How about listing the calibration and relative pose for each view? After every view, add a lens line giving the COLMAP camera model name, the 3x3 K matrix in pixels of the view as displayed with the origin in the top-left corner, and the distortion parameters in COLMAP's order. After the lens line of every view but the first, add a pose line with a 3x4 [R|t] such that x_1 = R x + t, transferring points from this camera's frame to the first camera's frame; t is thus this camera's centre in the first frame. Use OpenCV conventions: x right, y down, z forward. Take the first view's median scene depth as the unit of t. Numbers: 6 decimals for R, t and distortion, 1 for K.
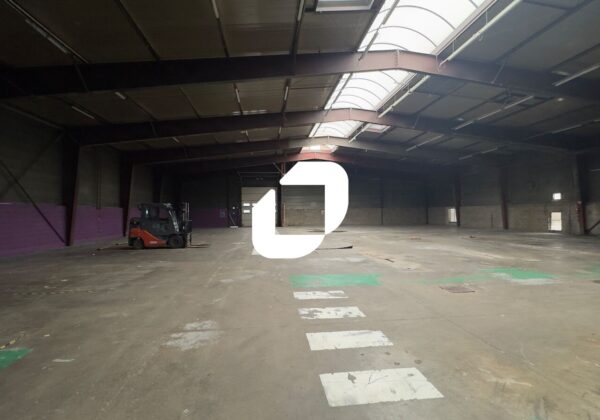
lens RADIAL K [[296.4, 0, 298.9], [0, 296.4, 210.4], [0, 0, 1]] dist [-0.003389, -0.000151]
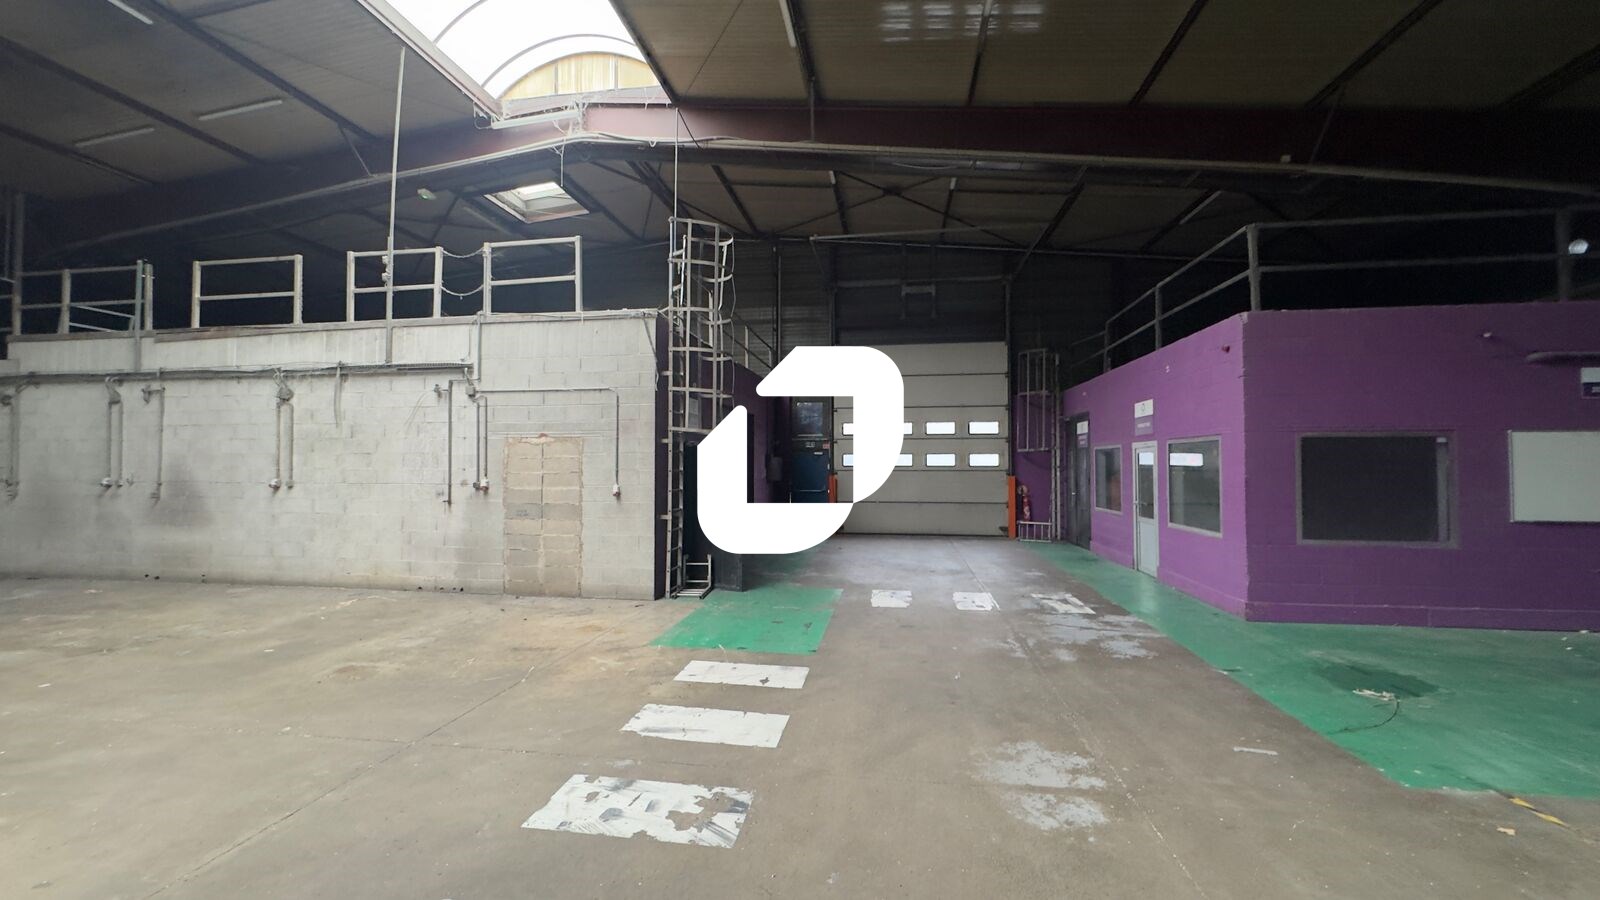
lens RADIAL K [[635.3, 0, 799.2], [0, 635.3, 449.8], [0, 0, 1]] dist [-0.001978, -0.000177]
pose [[-0.965944, 0.016973, 0.258193, -0.117810], [0.008741, 0.999417, -0.032999, 0.001528], [-0.258602, -0.029619, -0.965530, 0.861500]]
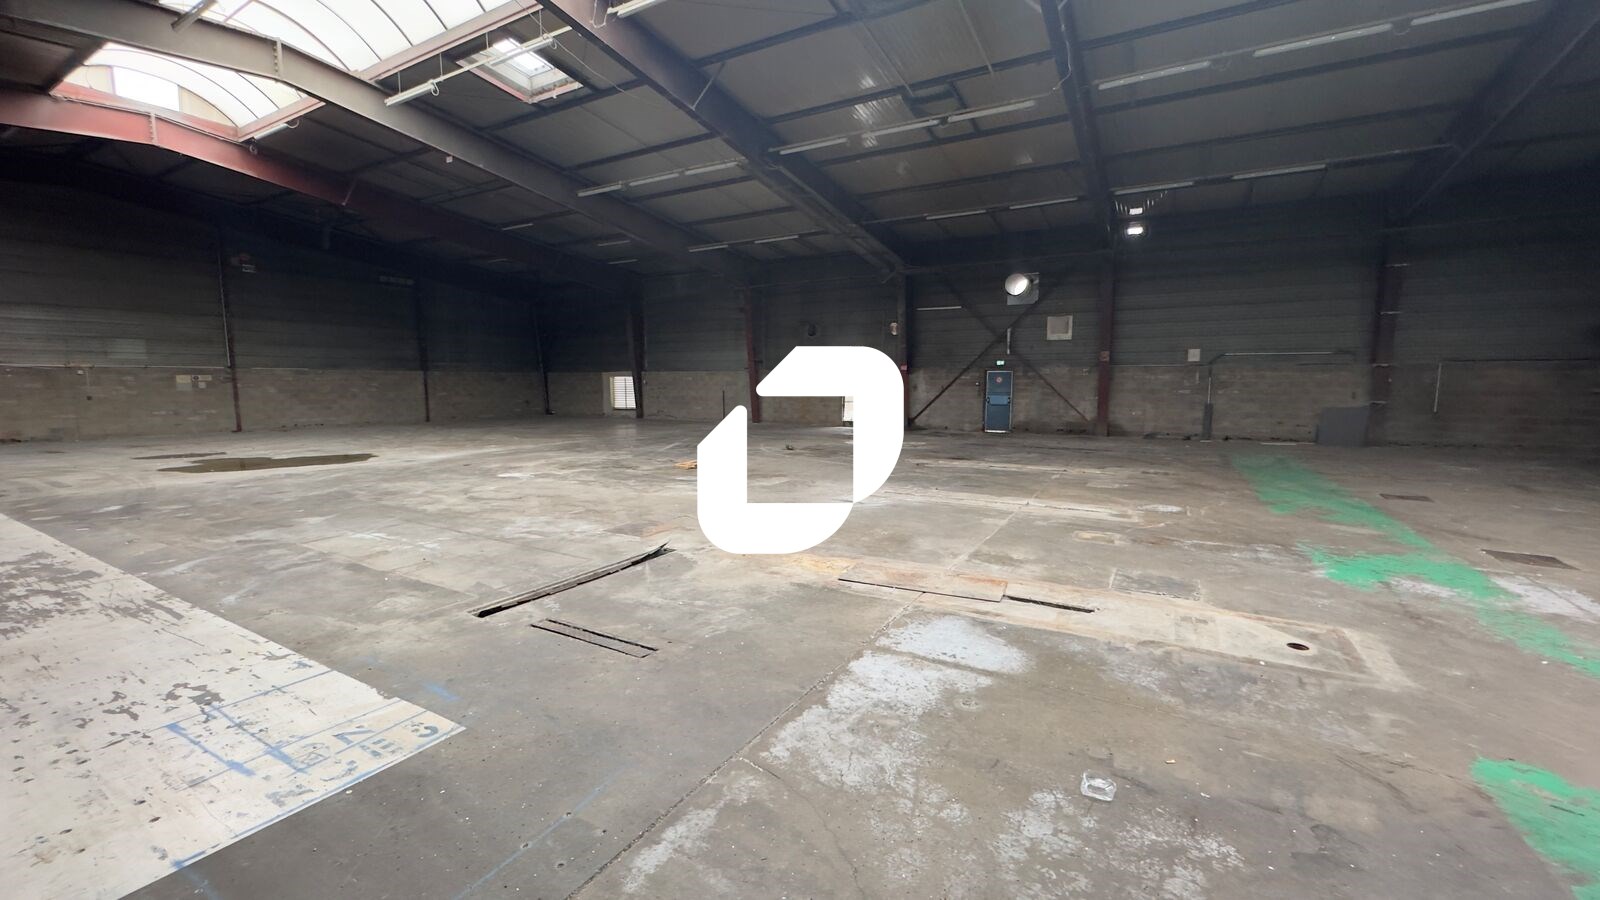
lens RADIAL K [[635.3, 0, 798.0], [0, 635.3, 448.4], [0, 0, 1]] dist [-0.001978, -0.000177]
pose [[0.590139, -0.075467, 0.803767, -0.197529], [-0.010568, 0.994814, 0.101164, 0.006947], [-0.807233, -0.068196, 0.586281, 0.964014]]
